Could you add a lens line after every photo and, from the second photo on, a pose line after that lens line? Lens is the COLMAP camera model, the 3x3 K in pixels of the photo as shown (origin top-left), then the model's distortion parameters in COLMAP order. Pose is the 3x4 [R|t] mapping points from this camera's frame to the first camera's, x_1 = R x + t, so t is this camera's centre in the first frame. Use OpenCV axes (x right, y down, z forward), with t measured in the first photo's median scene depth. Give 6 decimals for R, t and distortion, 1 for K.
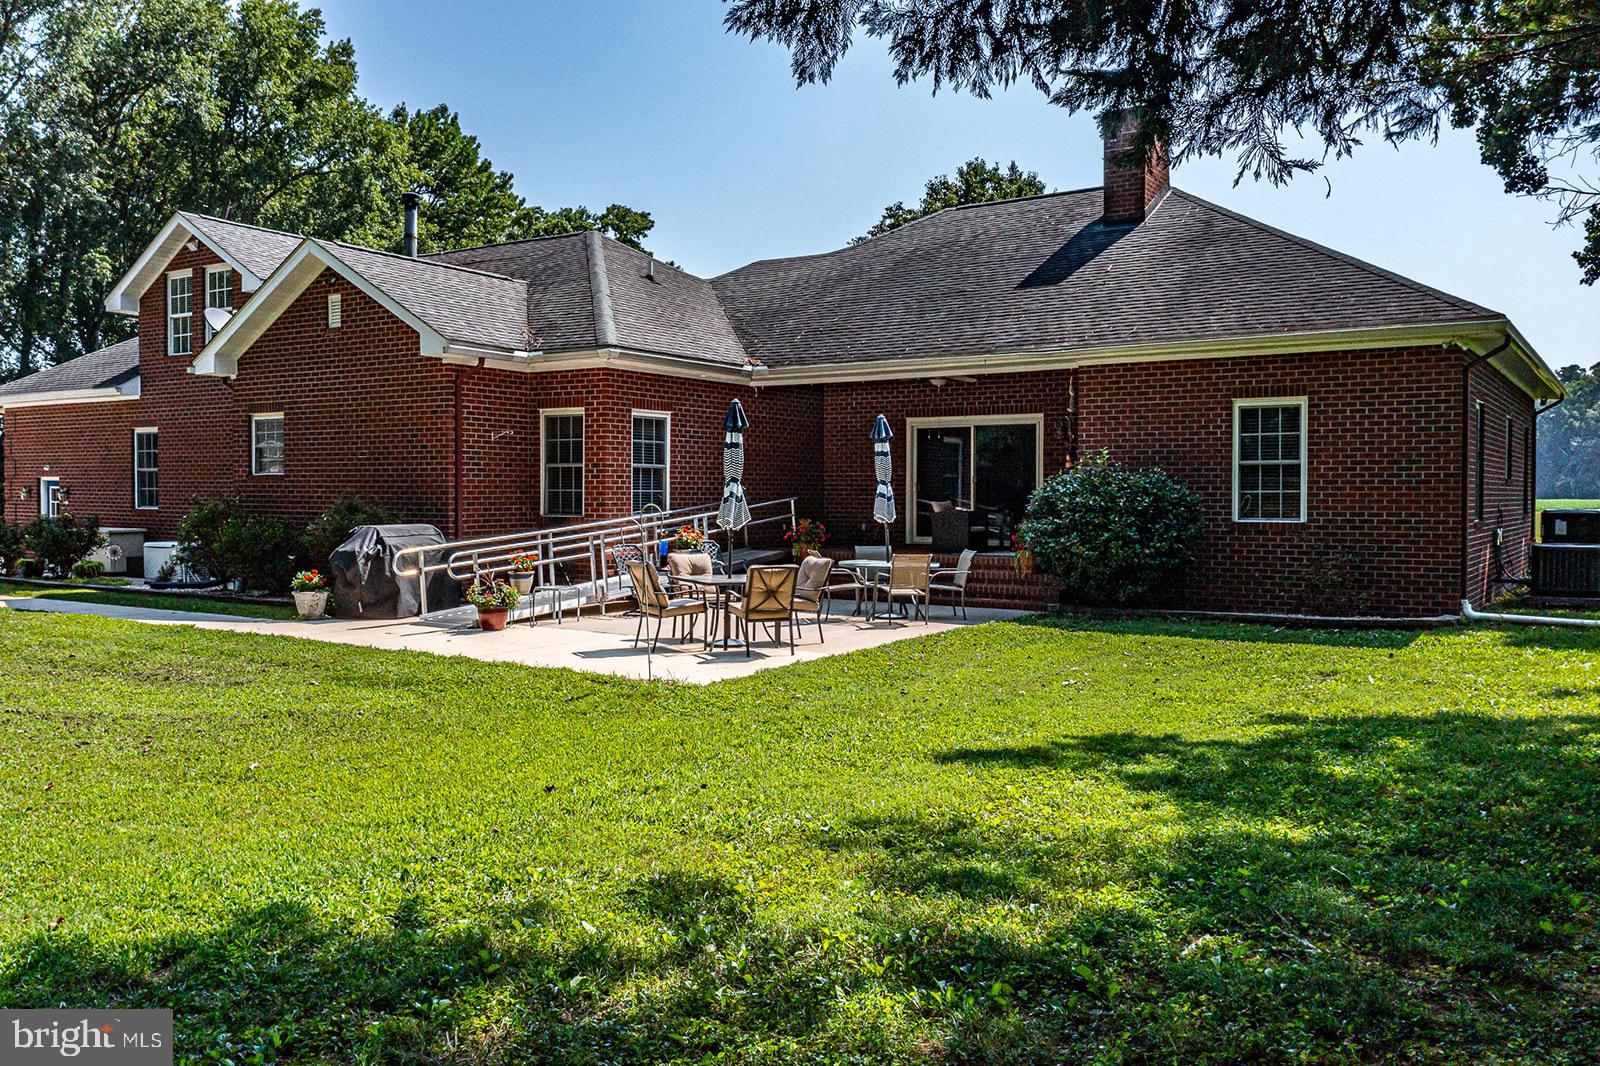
lens RADIAL K [[1270.5, 0, 803.3], [0, 1270.5, 525.7], [0, 0, 1]] dist [-0.014994, 0.005565]
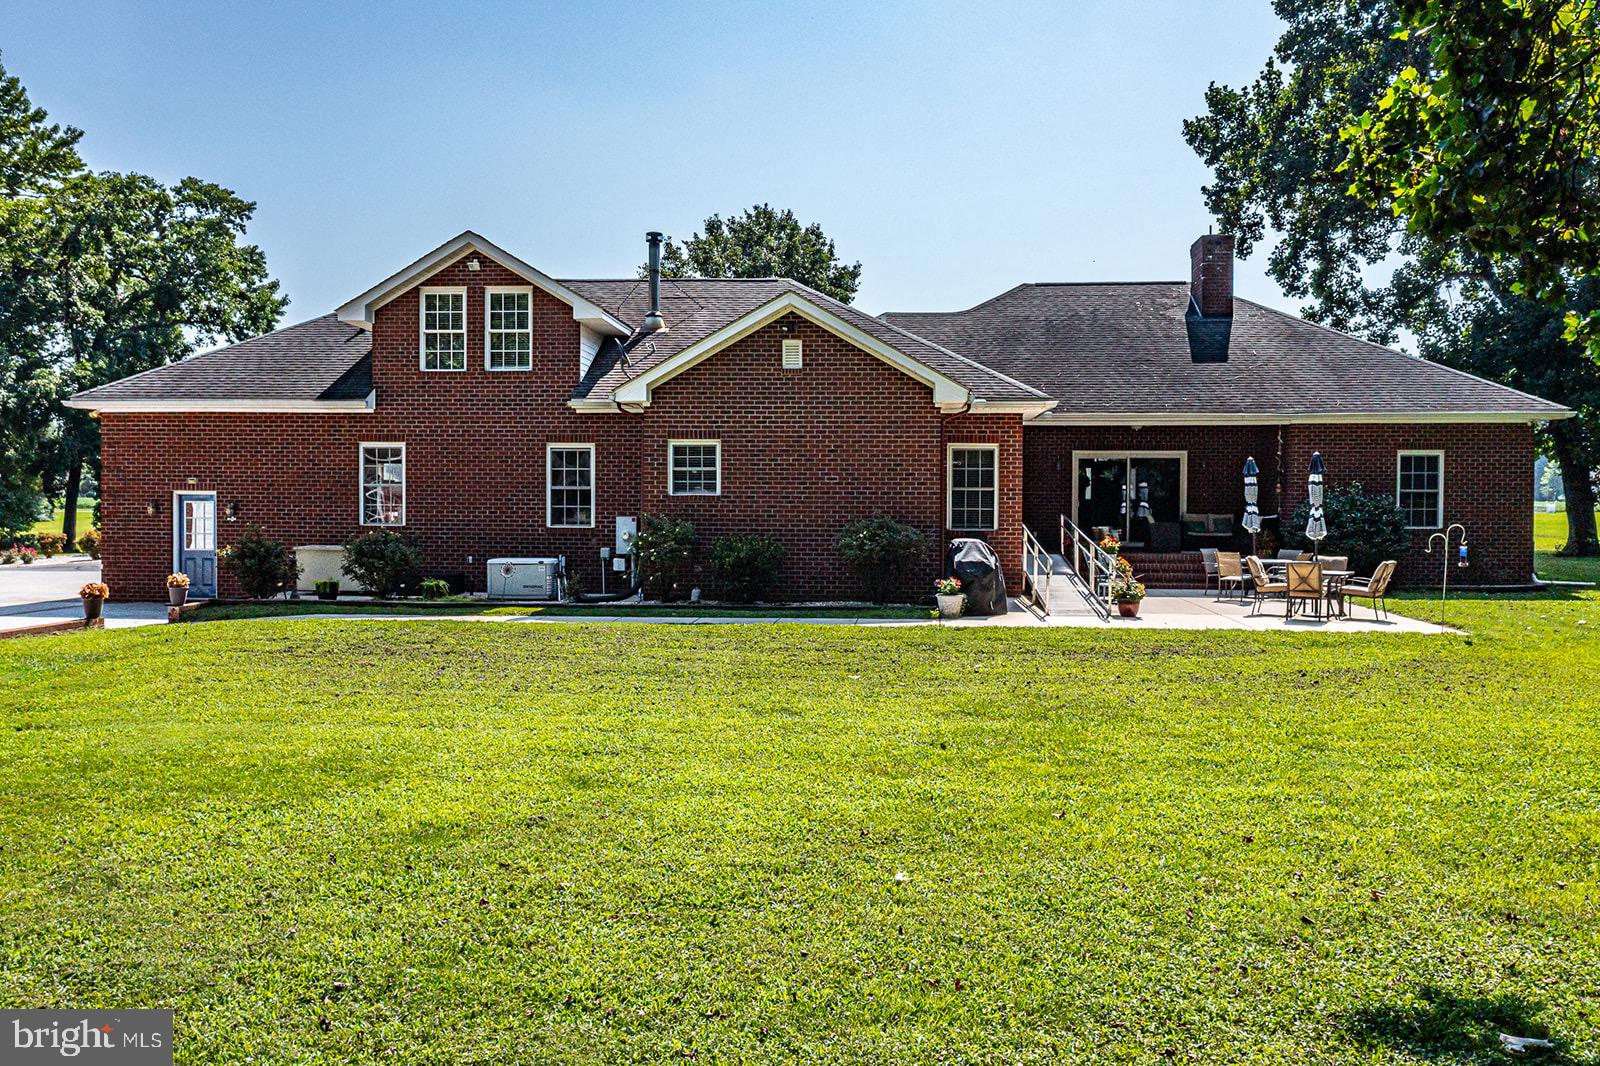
lens RADIAL K [[1270.5, 0, 803.3], [0, 1270.5, 525.7], [0, 0, 1]] dist [-0.014994, 0.005565]
pose [[0.882041, -0.010920, 0.471046, -0.906982], [0.009690, 0.999940, 0.005037, -0.019242], [-0.471072, 0.000121, 0.882095, -0.023600]]
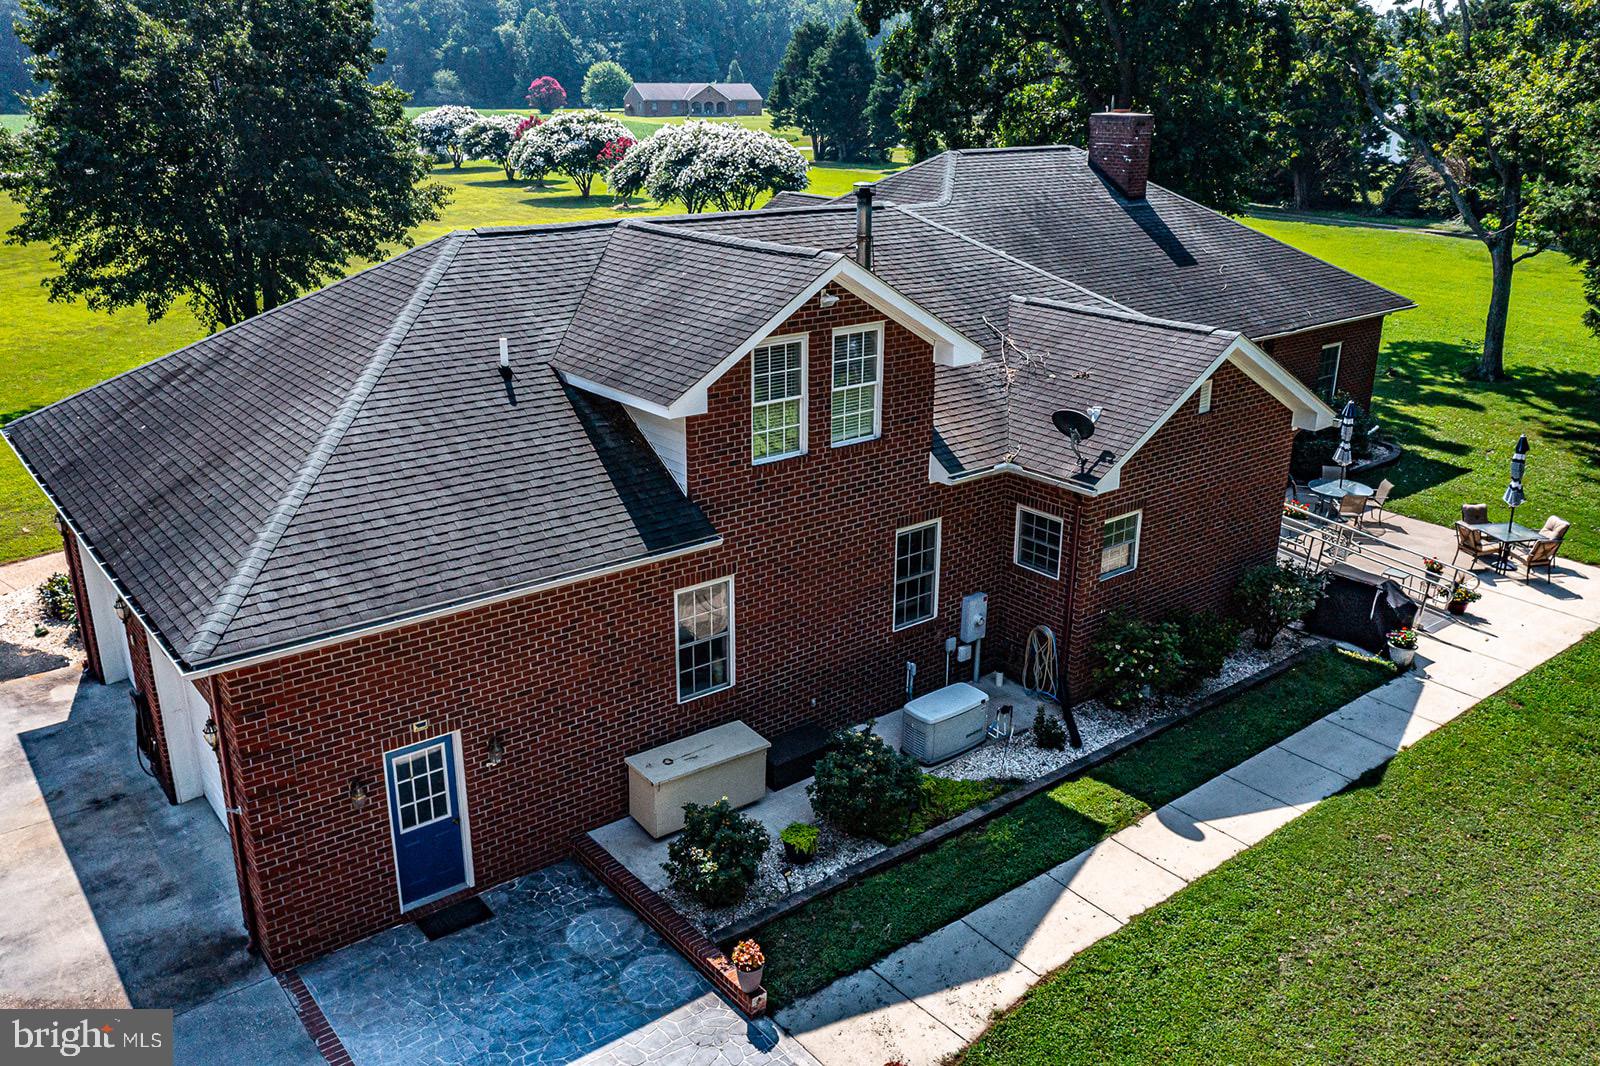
lens RADIAL K [[1270.5, 0, 803.3], [0, 1270.5, 525.7], [0, 0, 1]] dist [-0.014994, 0.005565]
pose [[0.313267, -0.310397, 0.897506, -1.396563], [0.027857, 0.947673, 0.318024, -0.399607], [-0.949257, -0.074625, 0.305521, 0.990738]]
